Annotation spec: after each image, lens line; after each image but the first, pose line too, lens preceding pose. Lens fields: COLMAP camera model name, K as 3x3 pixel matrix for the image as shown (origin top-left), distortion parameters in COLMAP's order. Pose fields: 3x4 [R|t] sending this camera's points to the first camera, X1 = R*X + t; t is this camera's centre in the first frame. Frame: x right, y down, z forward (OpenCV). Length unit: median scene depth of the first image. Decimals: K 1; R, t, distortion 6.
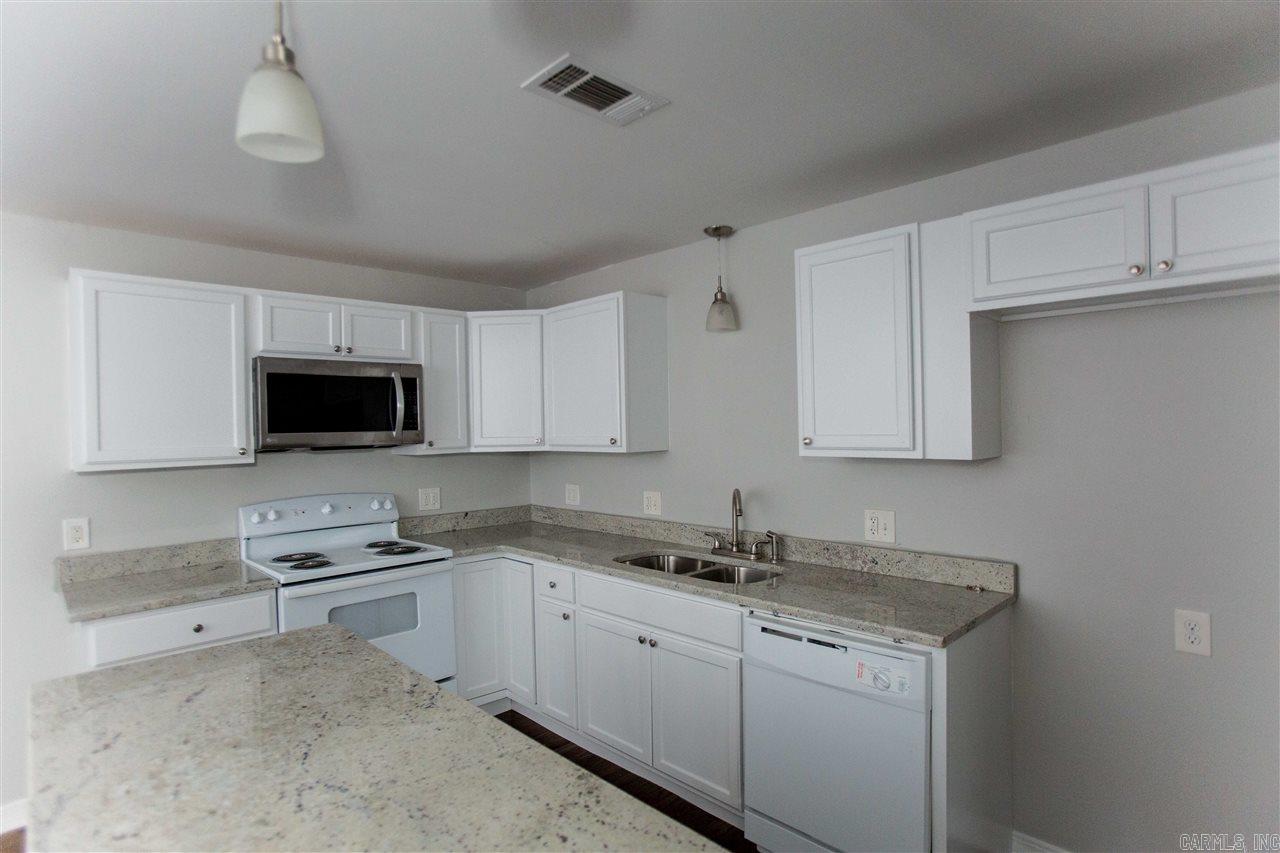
lens RADIAL K [[656.2, 0, 637.9], [0, 656.2, 429.9], [0, 0, 1]] dist [-0.019965, 0.000320]
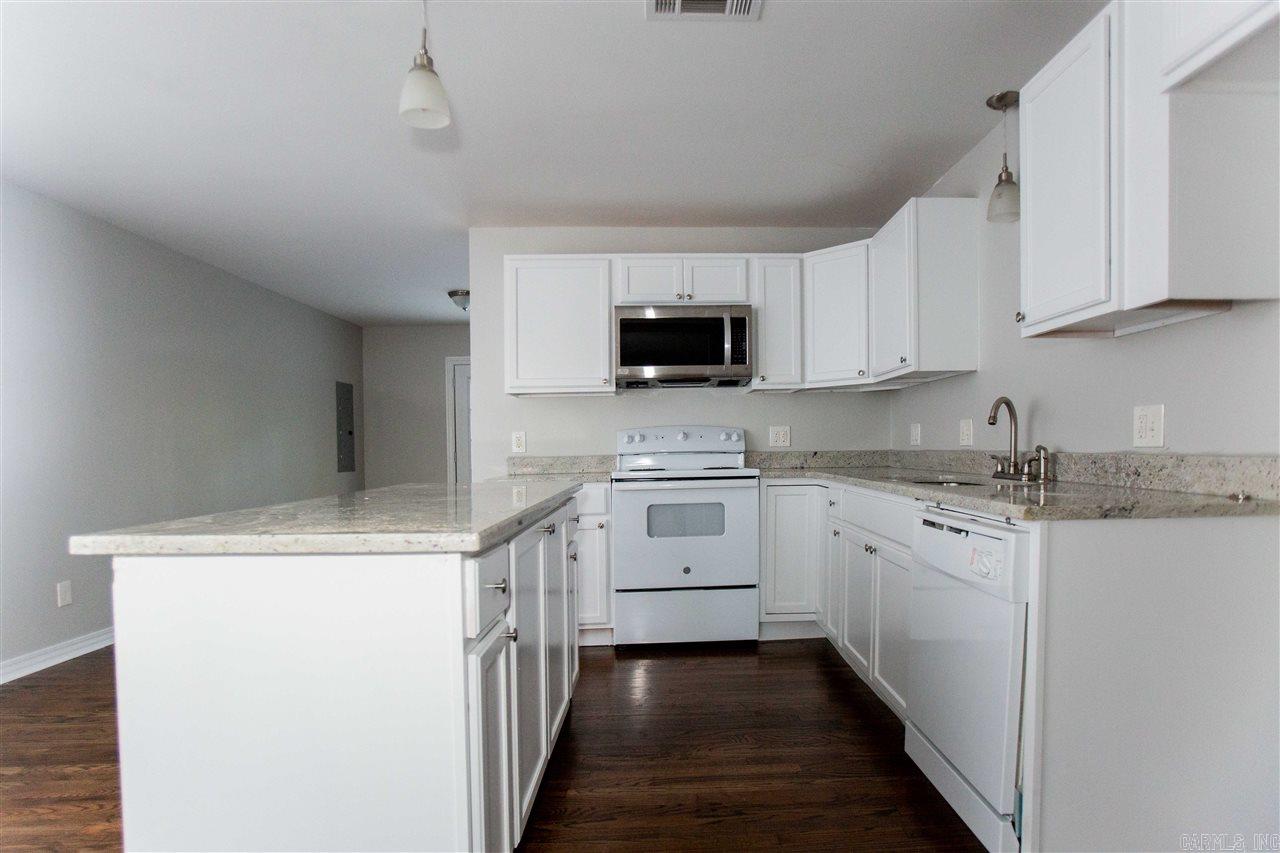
lens RADIAL K [[677.3, 0, 638.0], [0, 677.3, 427.9], [0, 0, 1]] dist [-0.029144, 0.002276]
pose [[0.763631, 0.013389, -0.645514, 0.271470], [0.000620, 0.999769, 0.021471, 0.085695], [0.645652, -0.016797, 0.763447, 0.019346]]
